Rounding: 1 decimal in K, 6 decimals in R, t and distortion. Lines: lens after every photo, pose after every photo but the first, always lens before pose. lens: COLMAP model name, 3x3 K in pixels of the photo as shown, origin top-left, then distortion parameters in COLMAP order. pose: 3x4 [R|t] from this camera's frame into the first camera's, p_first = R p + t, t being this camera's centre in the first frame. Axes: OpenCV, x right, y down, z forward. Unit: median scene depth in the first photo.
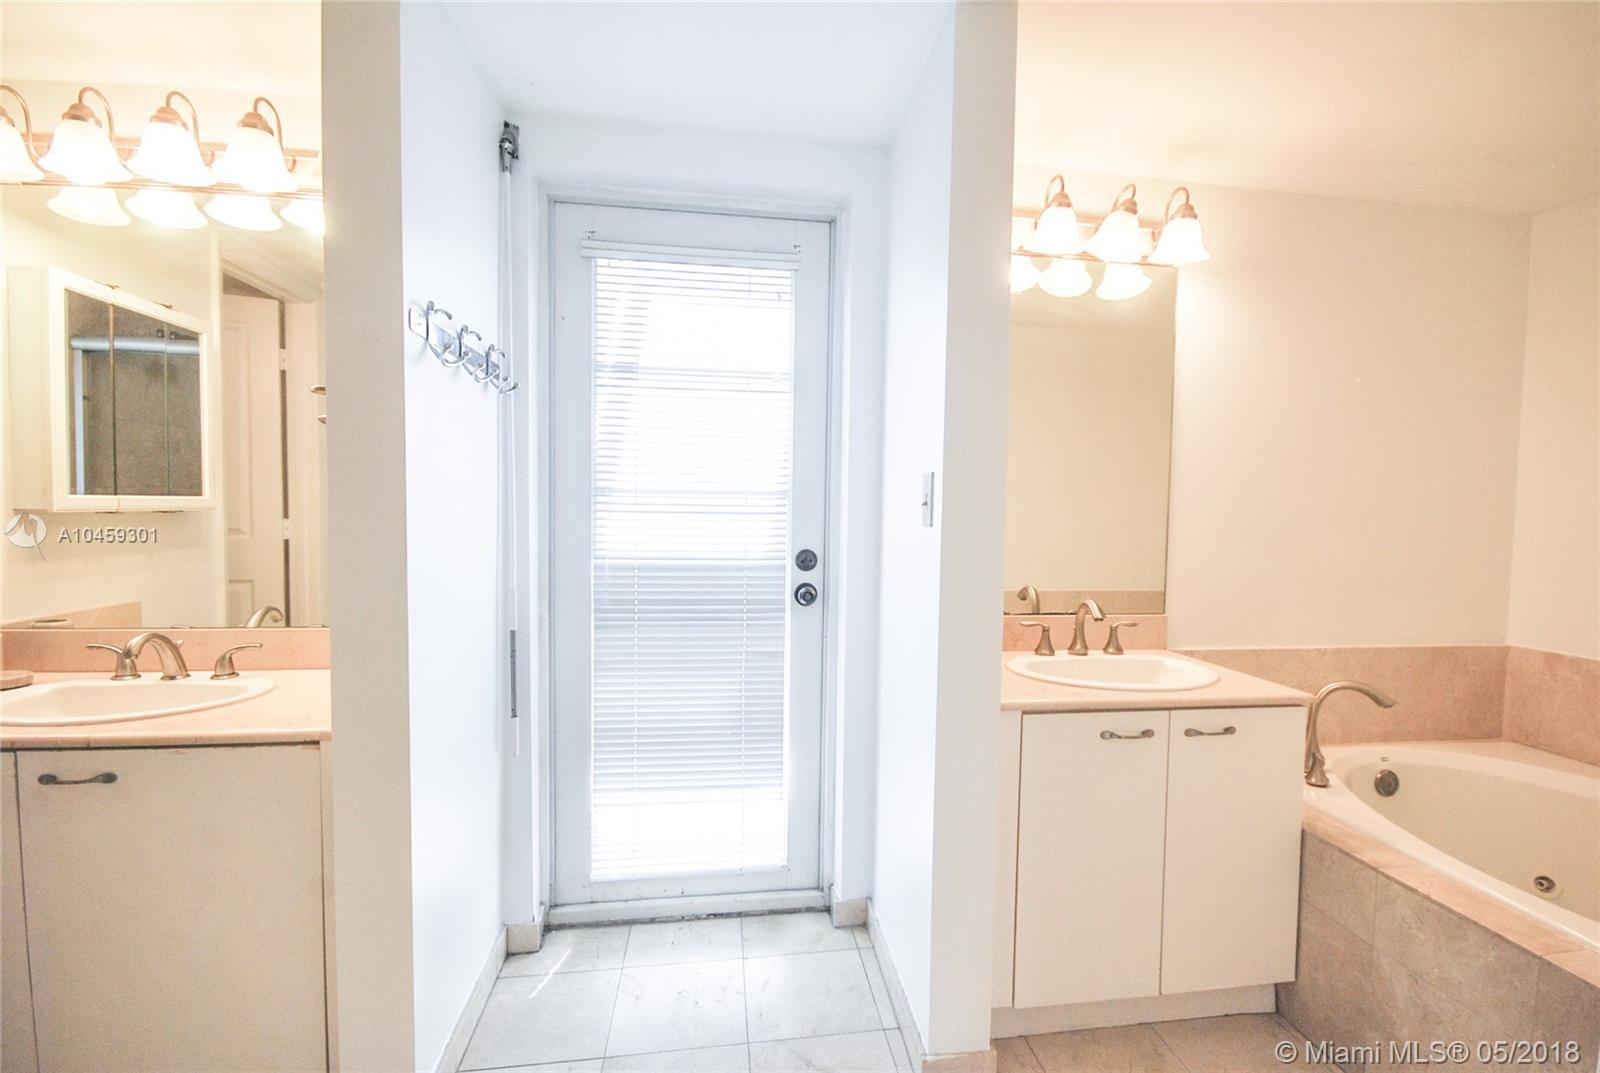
lens RADIAL K [[762.4, 0, 805.9], [0, 762.4, 536.6], [0, 0, 1]] dist [0.000456, -0.006816]
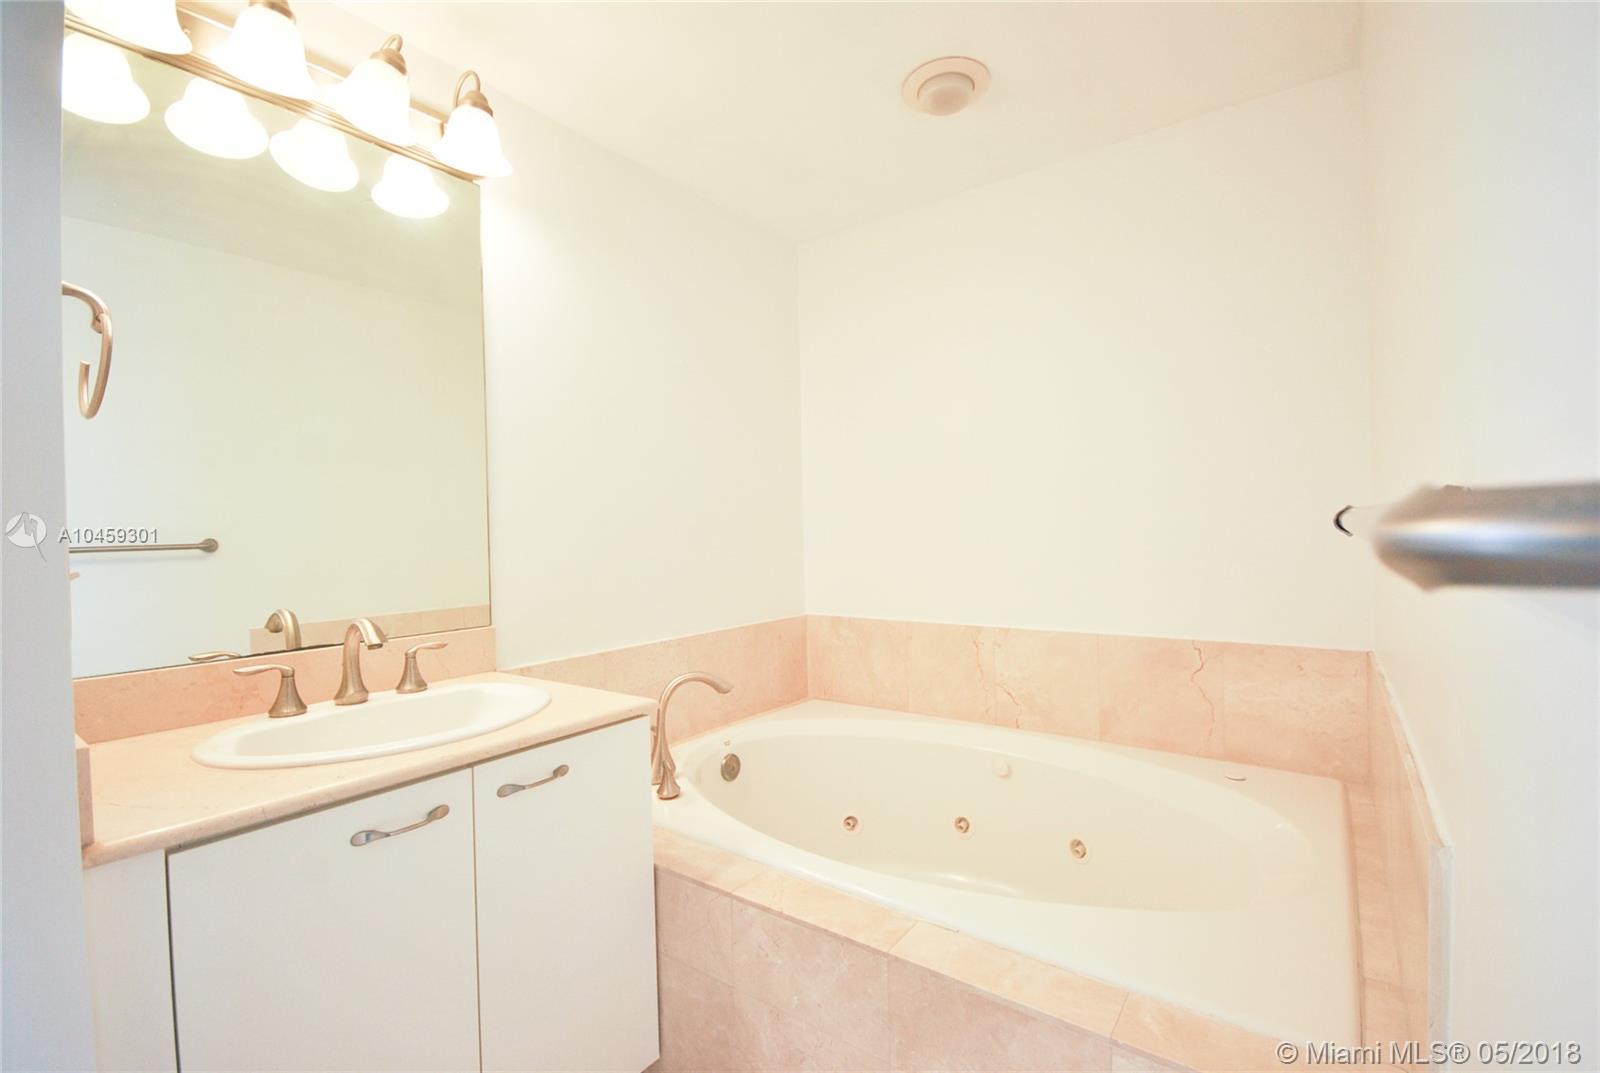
lens RADIAL K [[719.4, 0, 805.3], [0, 719.4, 540.7], [0, 0, 1]] dist [0.001900, -0.007404]
pose [[0.710150, -0.046341, 0.702524, 0.206465], [0.065640, 0.997843, -0.000530, 0.040000], [-0.700984, 0.046490, 0.711660, 0.275028]]
